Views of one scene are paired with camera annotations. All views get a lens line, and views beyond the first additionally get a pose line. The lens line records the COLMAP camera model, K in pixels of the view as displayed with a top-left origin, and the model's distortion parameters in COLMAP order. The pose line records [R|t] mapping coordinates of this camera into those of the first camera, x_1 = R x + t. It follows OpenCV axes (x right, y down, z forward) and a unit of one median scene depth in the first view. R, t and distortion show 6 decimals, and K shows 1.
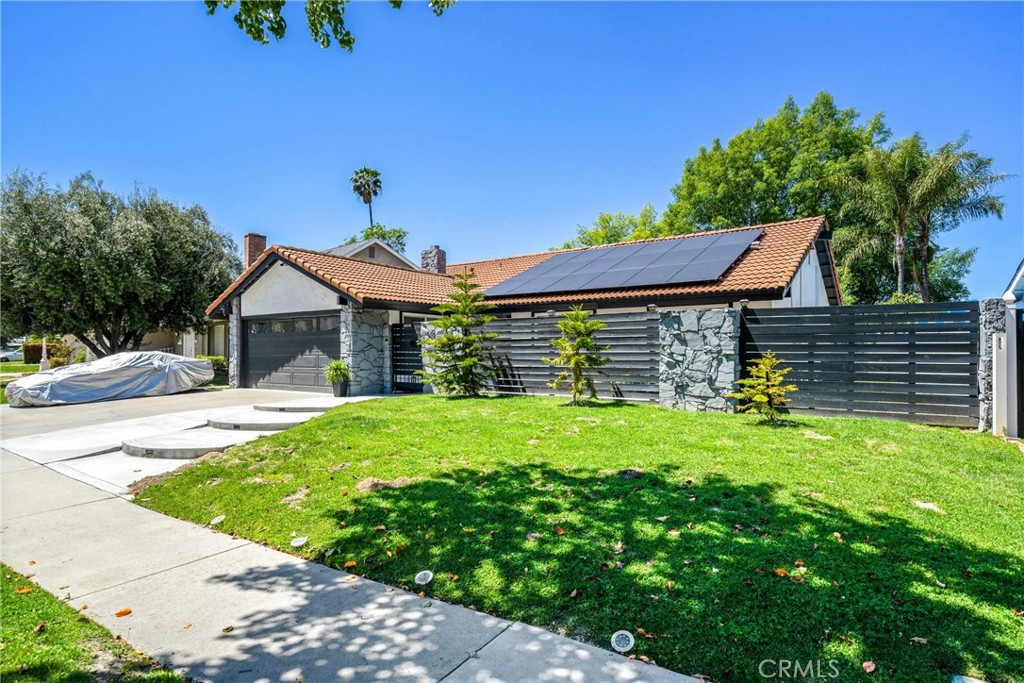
lens RADIAL K [[582.9, 0, 512.0], [0, 582.9, 341.5], [0, 0, 1]] dist [0.001264, 0.000400]
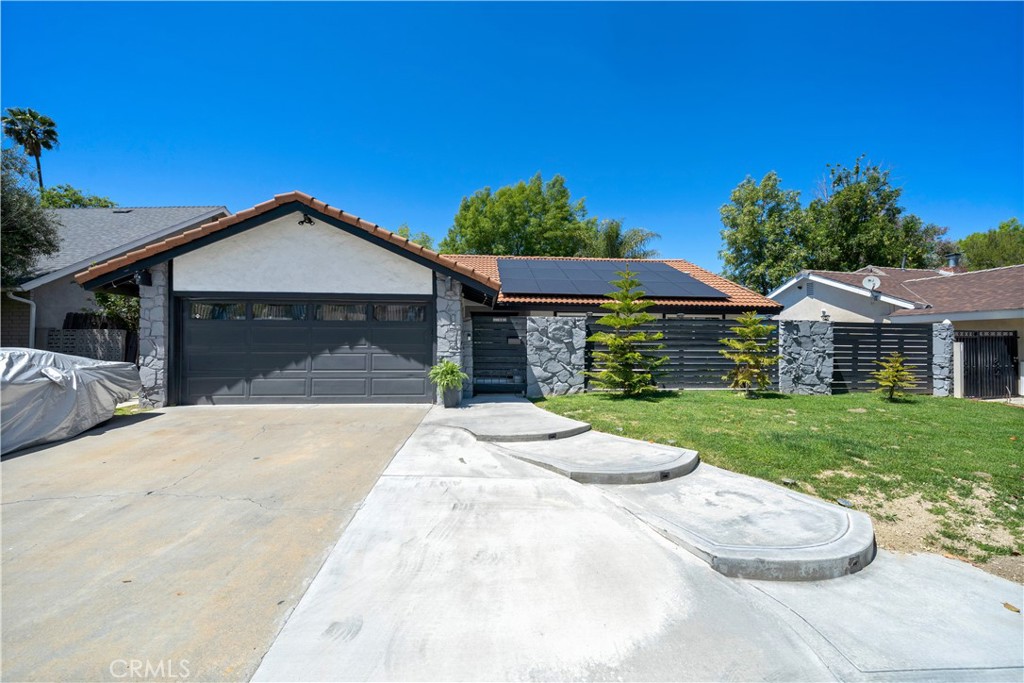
lens RADIAL K [[424.4, 0, 512.0], [0, 424.4, 341.5], [0, 0, 1]] dist [0.000133, 0.000112]
pose [[0.747410, 0.008836, 0.664304, -0.589746], [-0.020276, 0.999749, 0.009514, -0.000558], [-0.664054, -0.020580, 0.747402, 0.497870]]
